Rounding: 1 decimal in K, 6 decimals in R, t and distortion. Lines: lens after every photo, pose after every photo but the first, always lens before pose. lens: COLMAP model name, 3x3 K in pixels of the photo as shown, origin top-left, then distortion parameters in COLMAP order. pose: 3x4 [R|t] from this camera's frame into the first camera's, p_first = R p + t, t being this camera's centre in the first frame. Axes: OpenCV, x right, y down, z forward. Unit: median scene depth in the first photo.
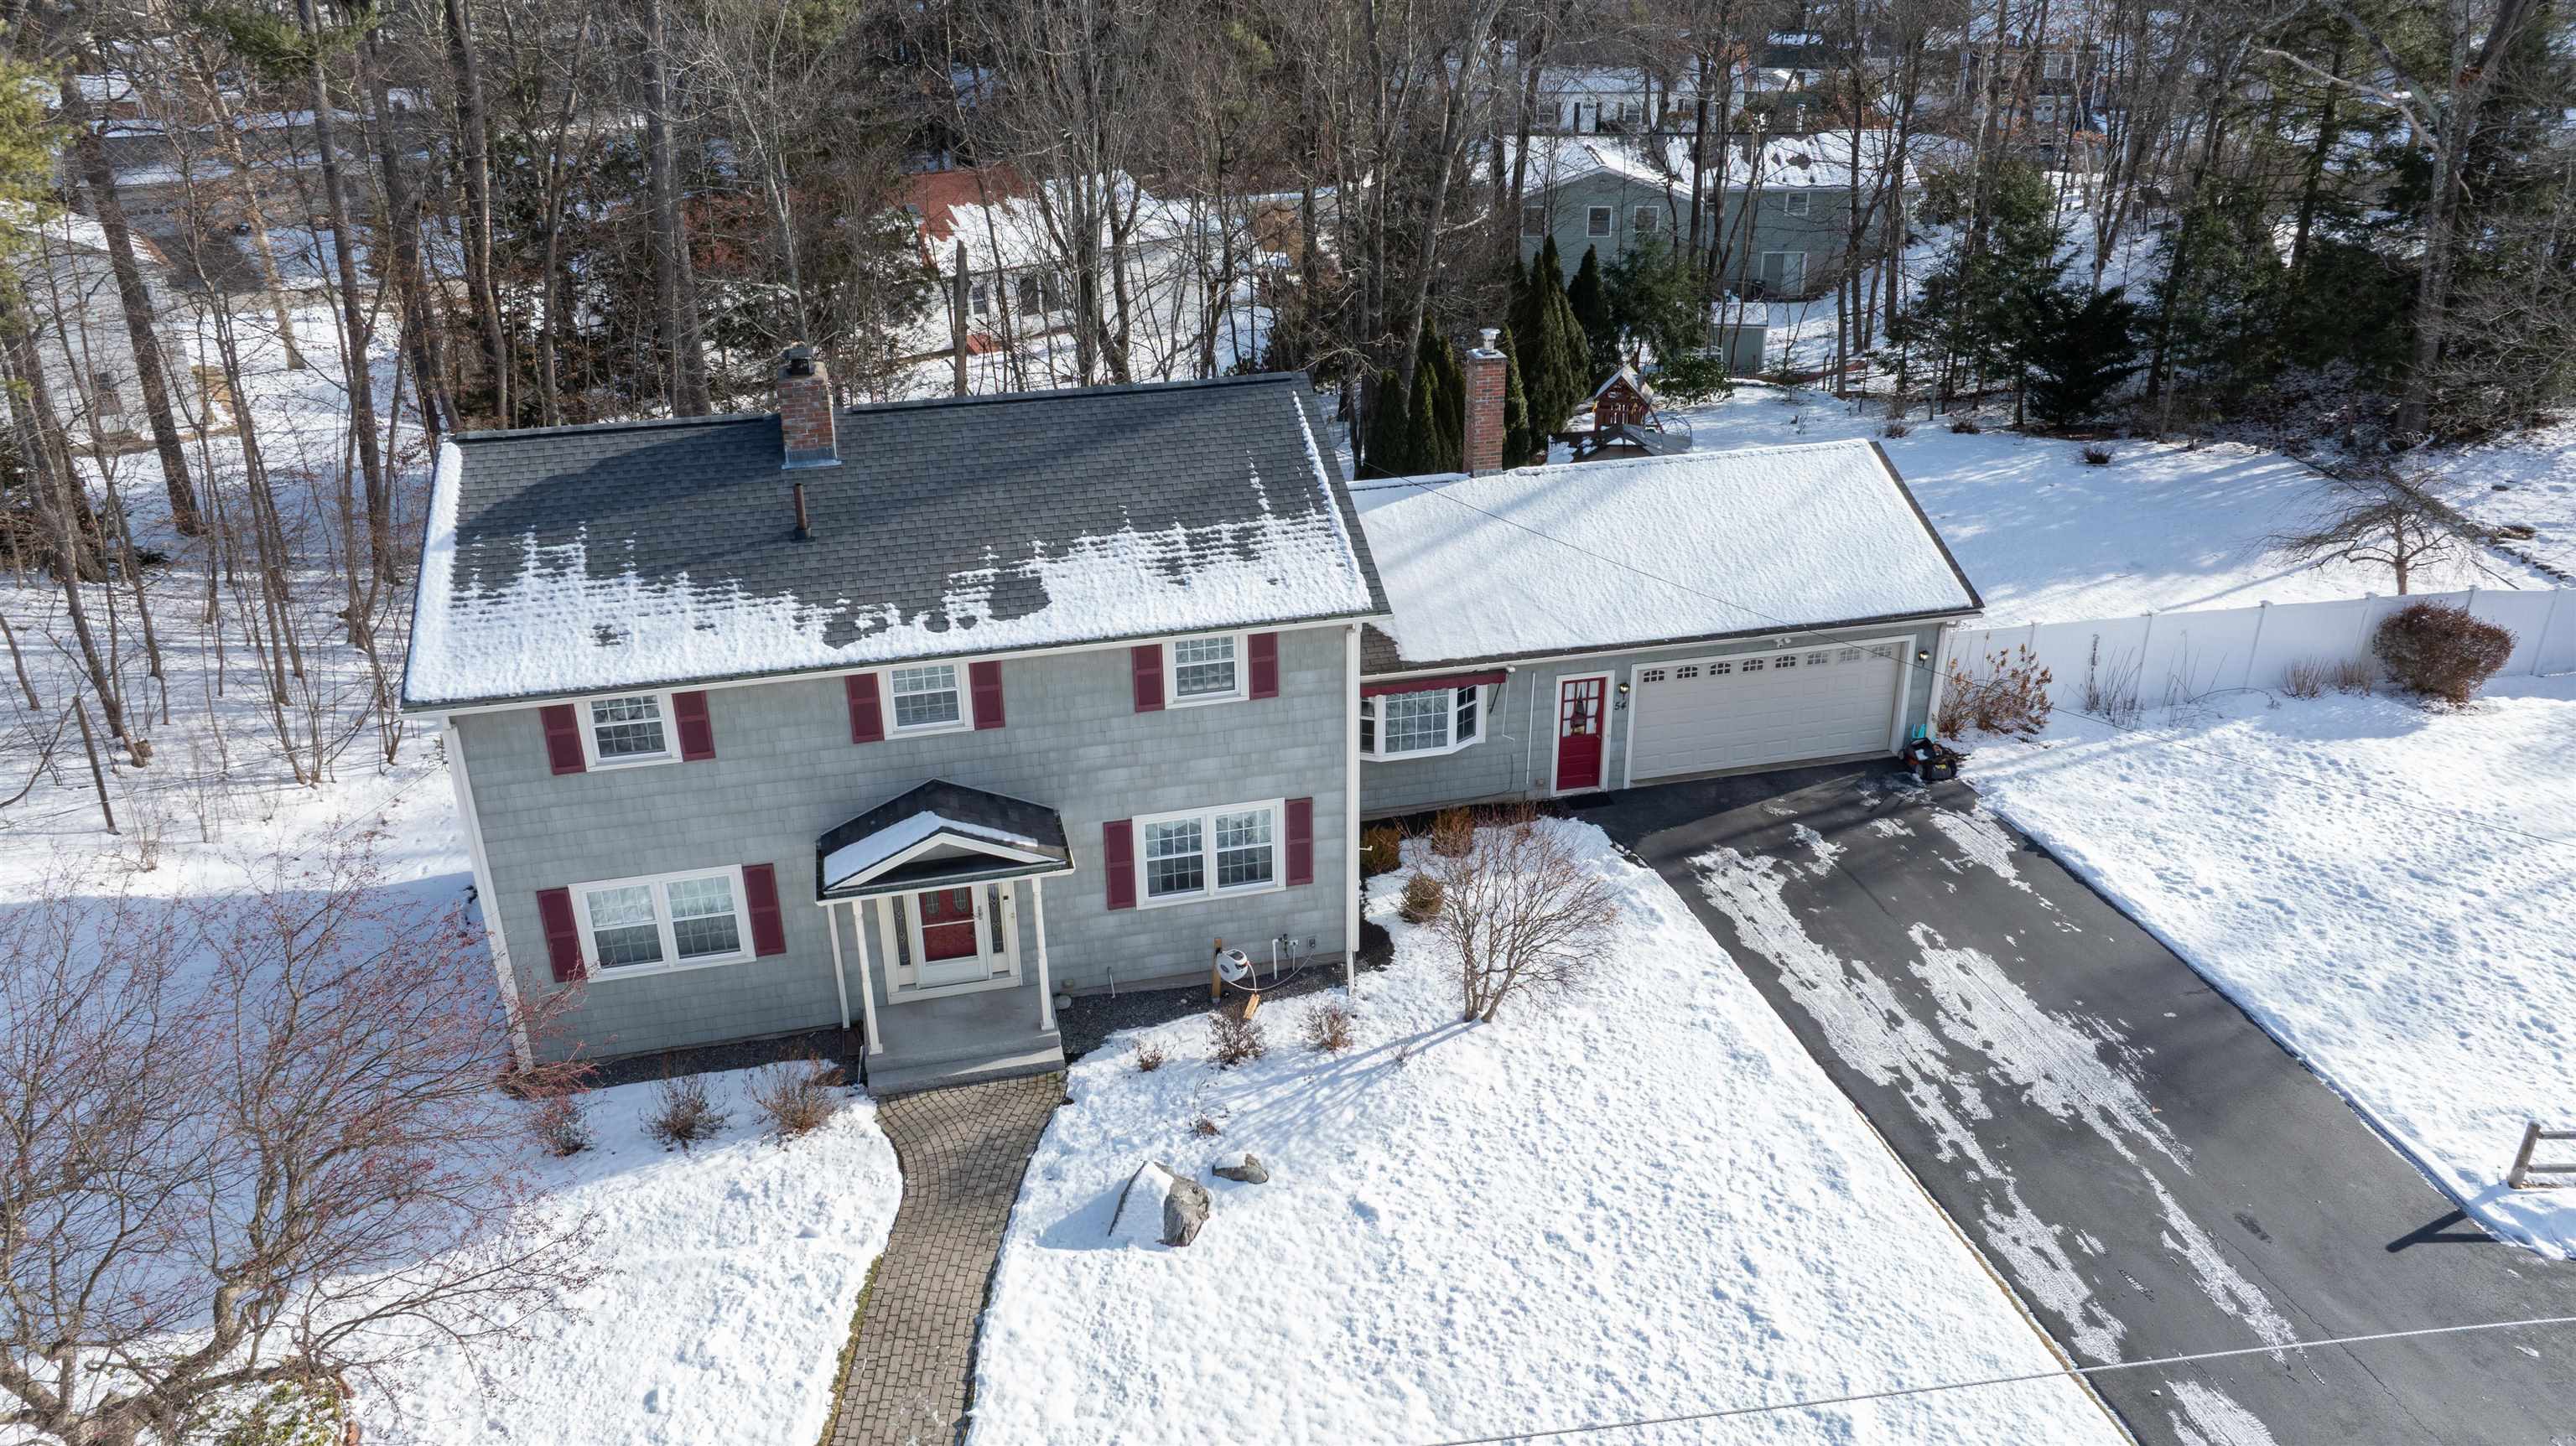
lens RADIAL K [[1818.4, 0, 1291.3], [0, 1818.4, 702.5], [0, 0, 1]] dist [-0.027945, 0.004956]
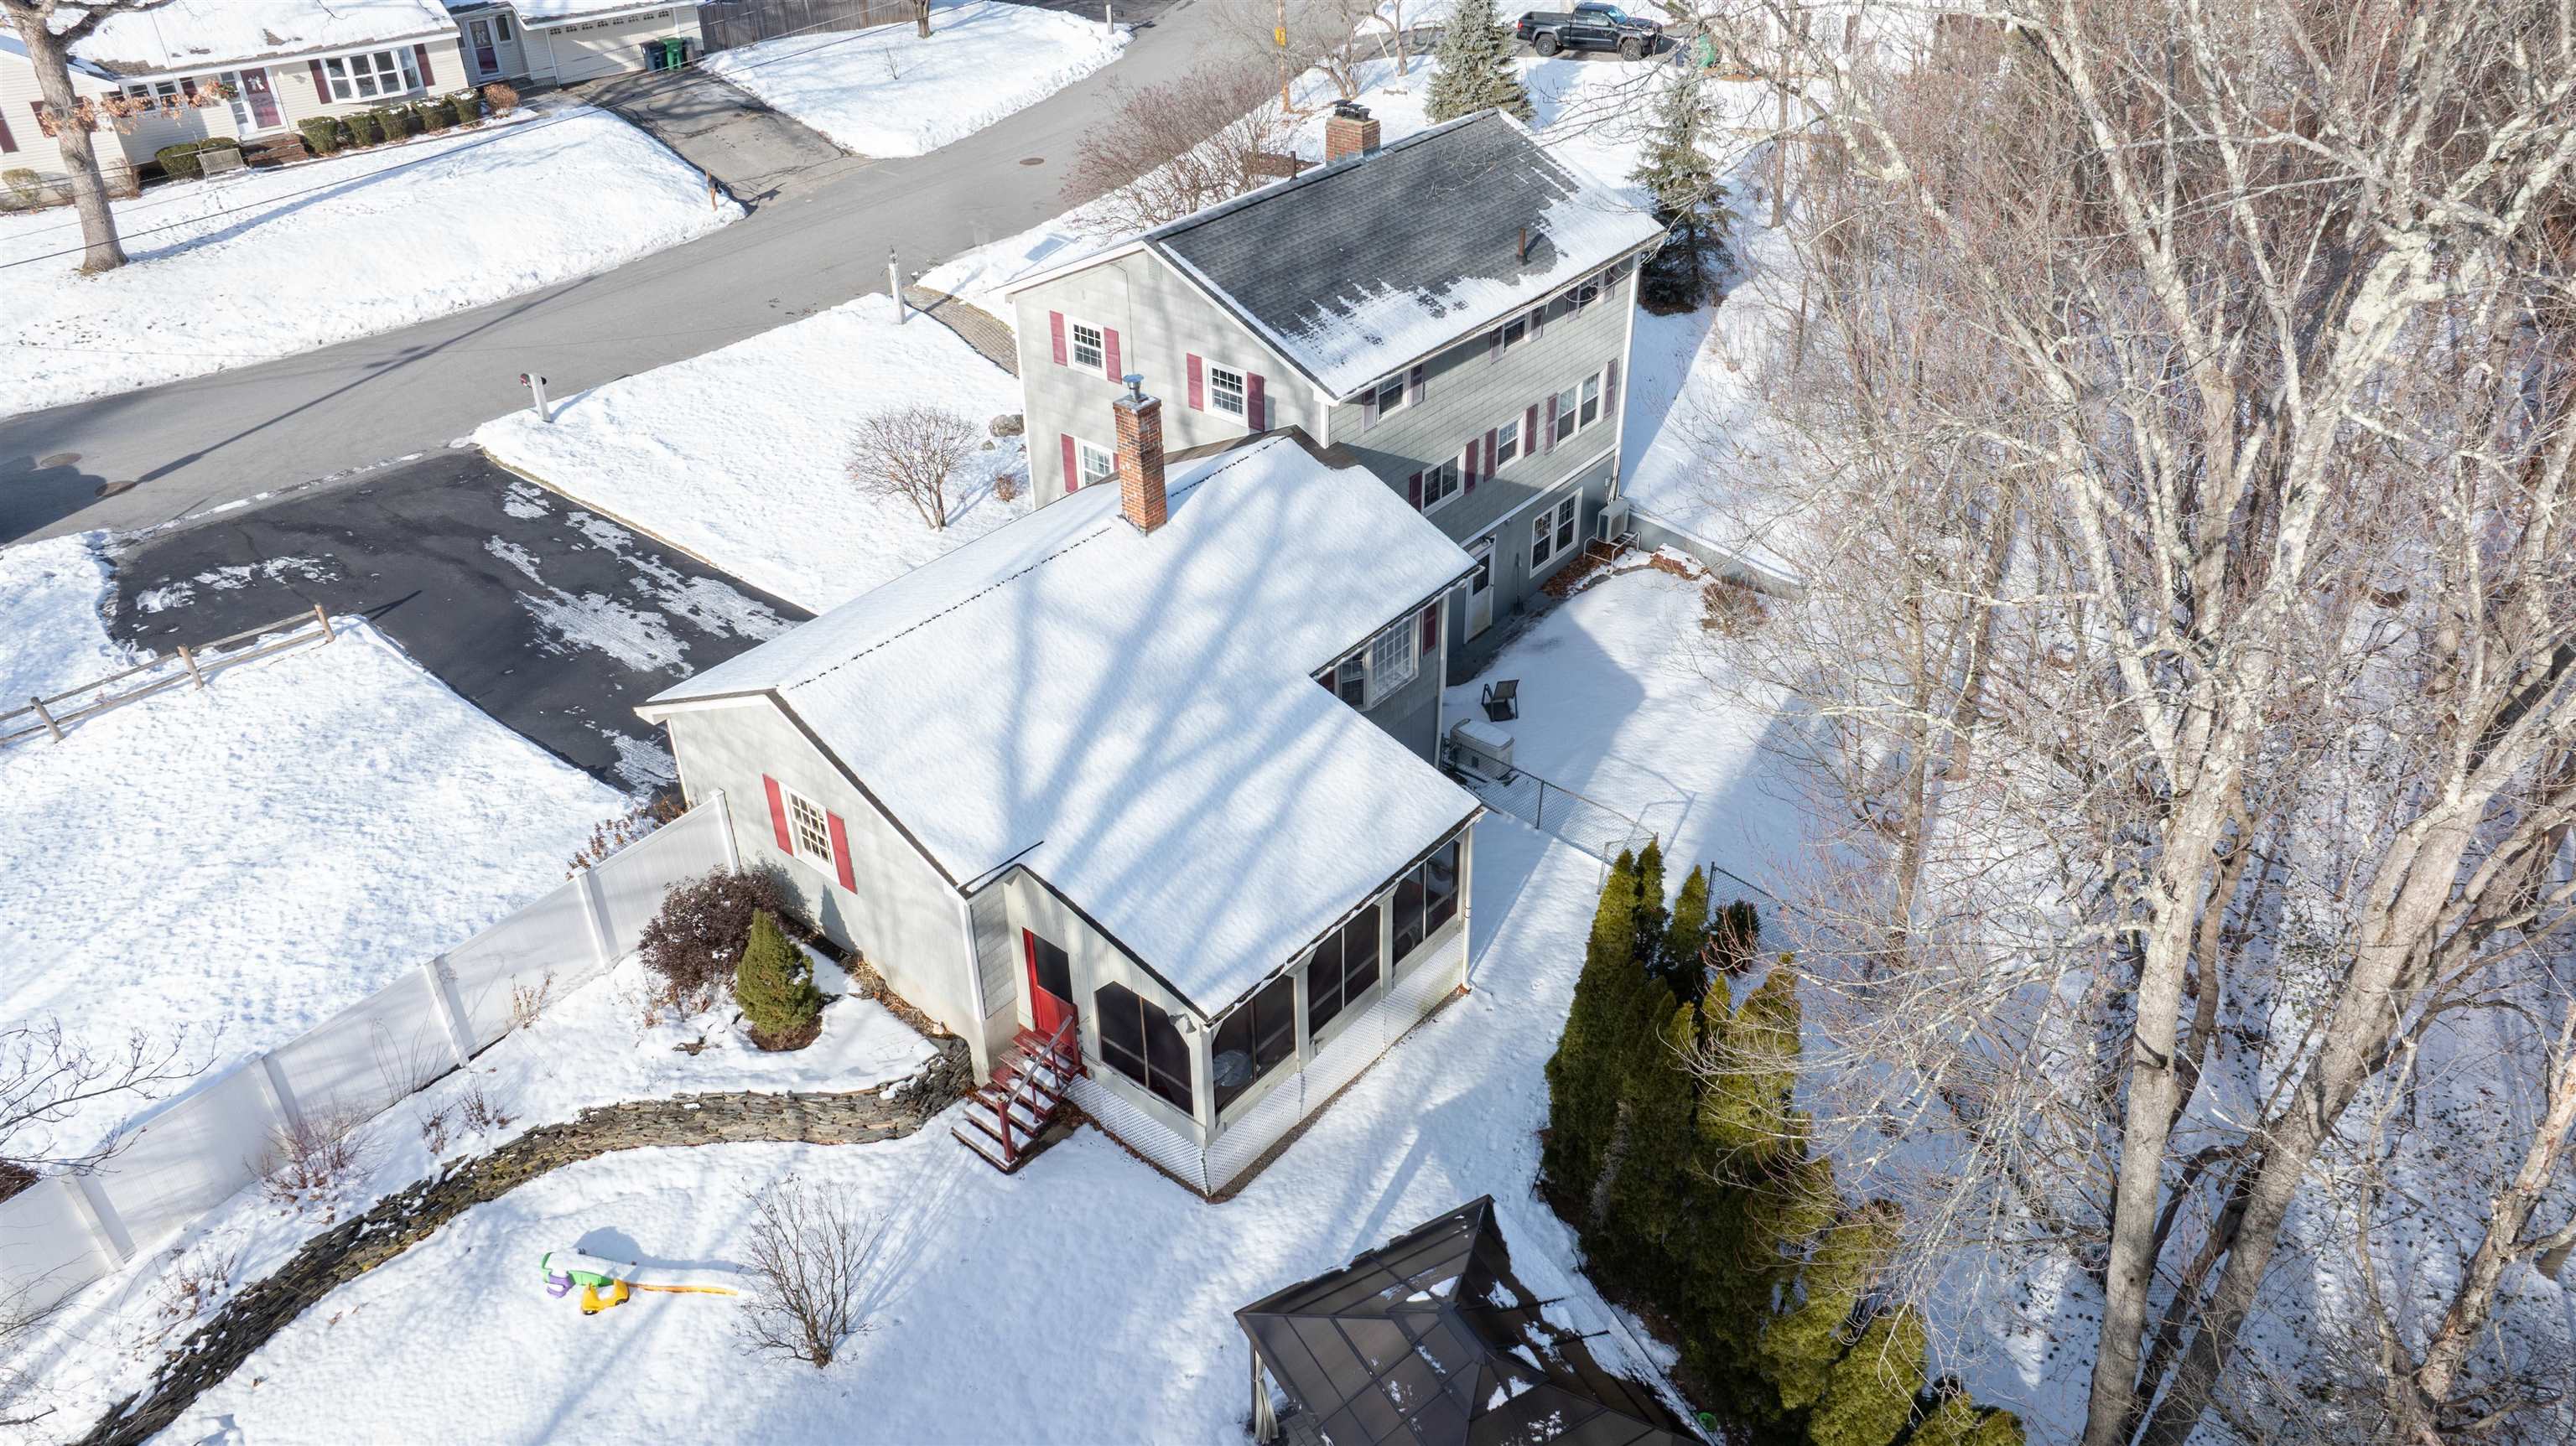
lens RADIAL K [[1818.4, 0, 1291.3], [0, 1818.4, 702.5], [0, 0, 1]] dist [-0.027945, 0.004956]
pose [[-0.797031, 0.342937, -0.497127, 0.725677], [-0.231075, 0.587344, 0.775649, -1.088126], [0.557983, 0.733090, -0.388888, 1.953219]]
